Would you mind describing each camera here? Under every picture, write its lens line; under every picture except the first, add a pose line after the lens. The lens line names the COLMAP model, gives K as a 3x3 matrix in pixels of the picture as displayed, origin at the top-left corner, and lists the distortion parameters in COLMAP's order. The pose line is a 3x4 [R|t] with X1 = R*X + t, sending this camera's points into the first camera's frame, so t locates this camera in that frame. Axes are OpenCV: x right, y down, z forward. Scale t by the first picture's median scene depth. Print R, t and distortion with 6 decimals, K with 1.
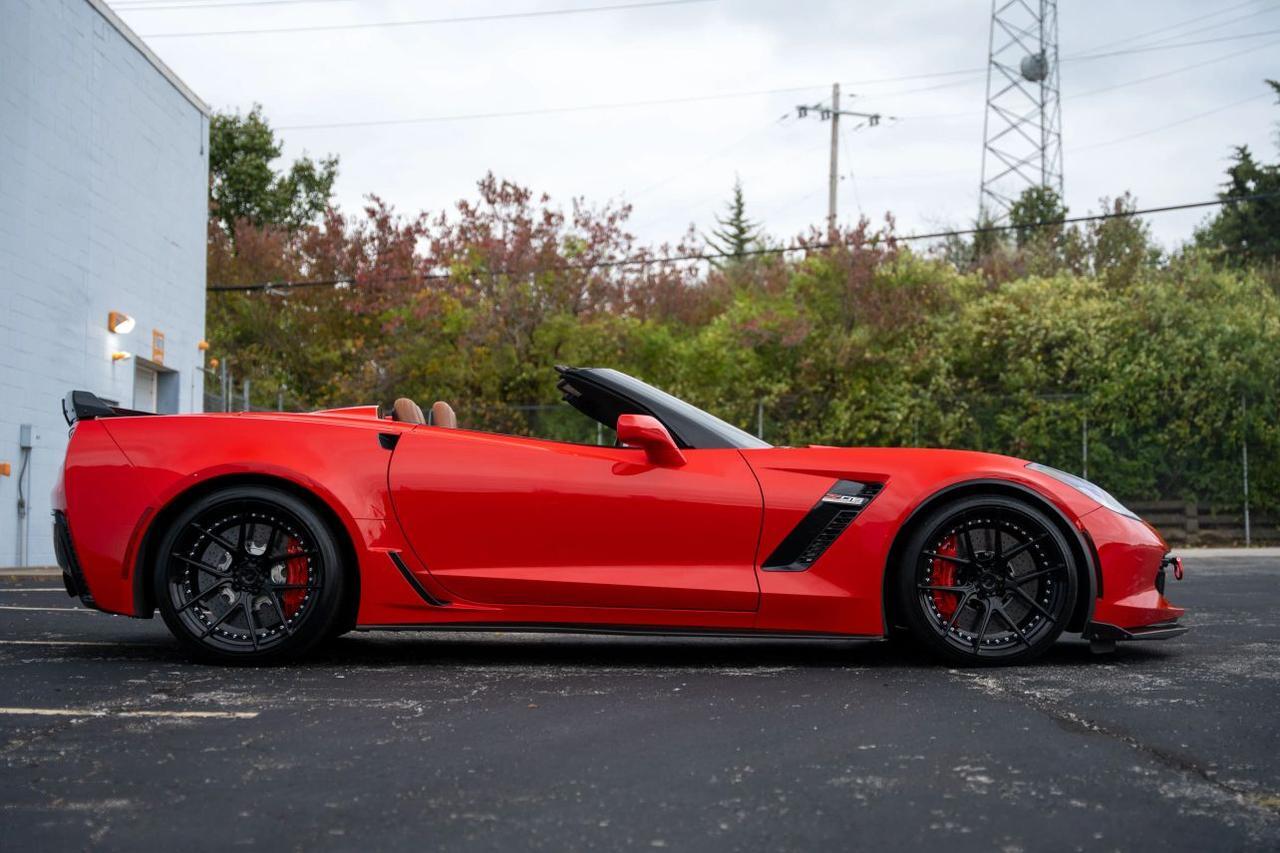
lens RADIAL K [[1816.5, 0, 640.0], [0, 1816.5, 426.5], [0, 0, 1]] dist [0.117011, -0.058451]
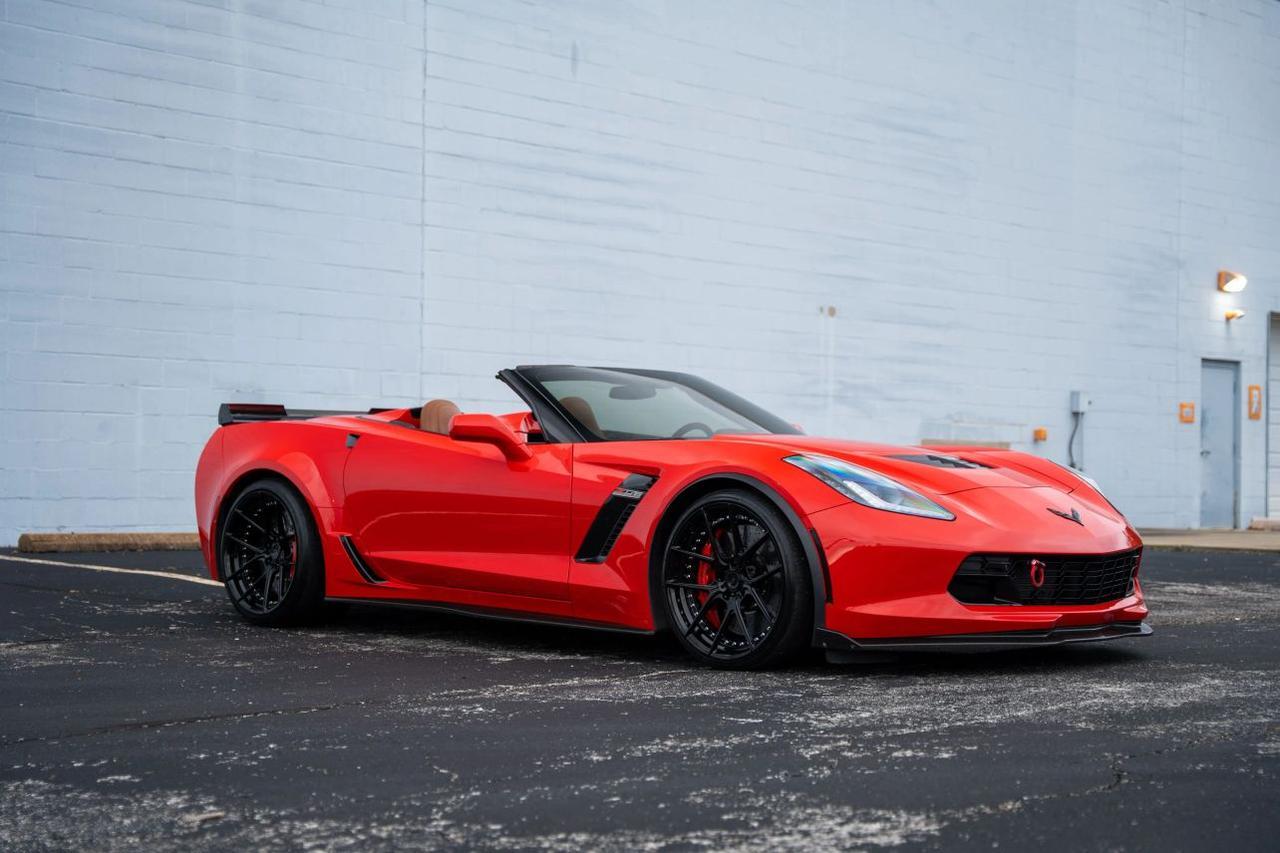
lens RADIAL K [[1822.1, 0, 650.9], [0, 1822.1, 445.1], [0, 0, 1]] dist [0.109260, 0.052974]
pose [[0.710587, -0.011956, -0.703508, 0.194822], [0.038316, 0.999030, 0.021723, -0.001829], [0.702566, -0.042392, 0.710355, 0.070083]]
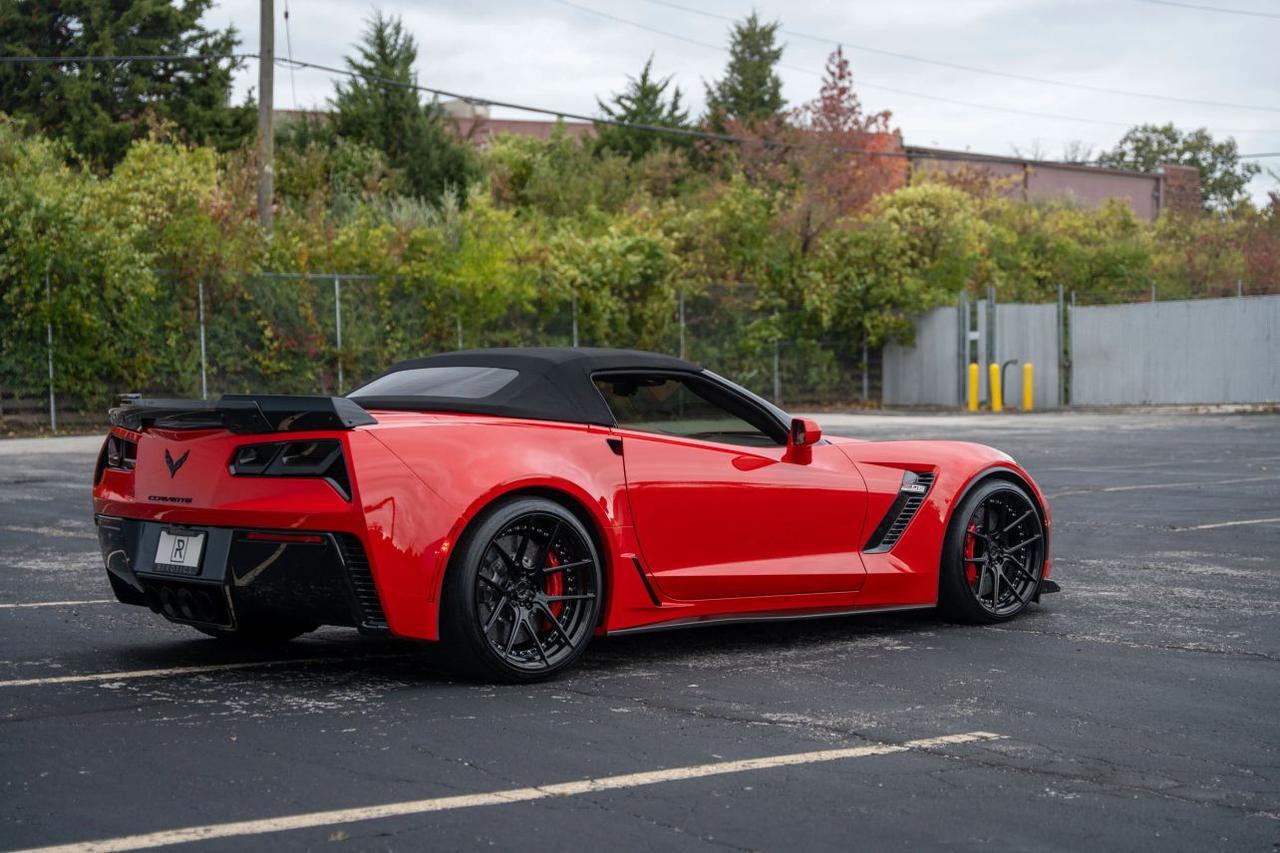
lens RADIAL K [[1949.8, 0, 640.0], [0, 1949.8, 426.5], [0, 0, 1]] dist [0.142698, 0.043990]
pose [[0.753520, -0.016450, 0.657220, -0.196652], [-0.031031, 0.997683, 0.060550, -0.016177], [-0.656693, -0.066020, 0.751263, 0.043101]]
